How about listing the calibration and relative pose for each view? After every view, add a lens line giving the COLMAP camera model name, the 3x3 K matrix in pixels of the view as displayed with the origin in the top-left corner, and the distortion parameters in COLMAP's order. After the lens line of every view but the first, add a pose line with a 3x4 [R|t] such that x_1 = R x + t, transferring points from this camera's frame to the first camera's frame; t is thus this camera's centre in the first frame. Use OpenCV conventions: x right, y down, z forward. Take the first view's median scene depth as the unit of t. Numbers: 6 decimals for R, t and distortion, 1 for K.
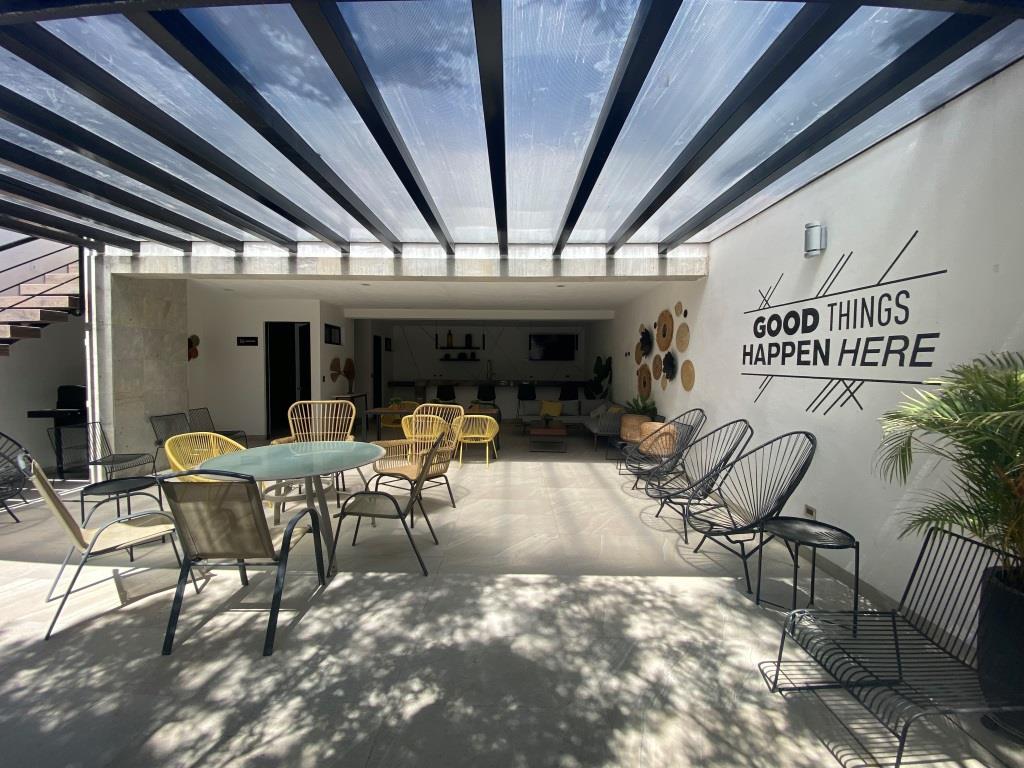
lens RADIAL K [[419.0, 0, 515.2], [0, 419.0, 387.7], [0, 0, 1]] dist [0.015044, -0.019393]
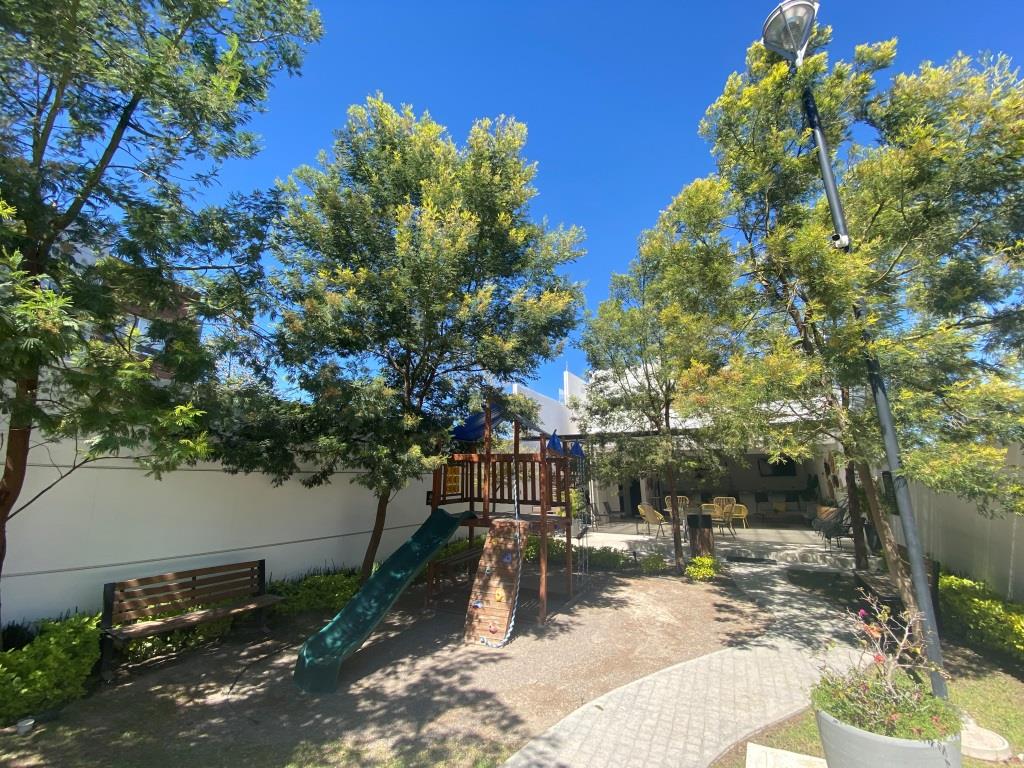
lens RADIAL K [[419.0, 0, 515.2], [0, 419.0, 387.7], [0, 0, 1]] dist [0.015044, -0.019393]
pose [[0.881765, -0.116035, -0.457194, -0.022094], [-0.006770, 0.966057, -0.258240, 0.030845], [0.471640, 0.230802, 0.851050, -1.020035]]
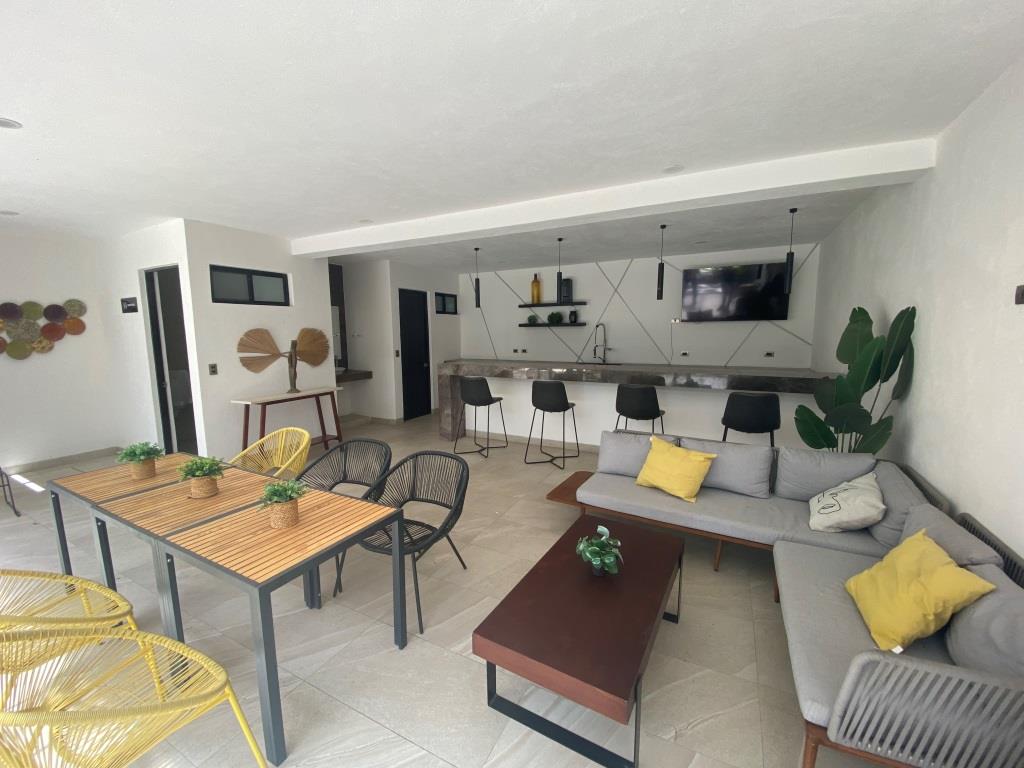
lens RADIAL K [[419.0, 0, 515.2], [0, 419.0, 387.7], [0, 0, 1]] dist [0.015044, -0.019393]
pose [[0.891095, 0.046761, -0.451401, 0.100405], [-0.006252, 0.995848, 0.090819, -0.037505], [0.453773, -0.078106, 0.887688, 0.528501]]
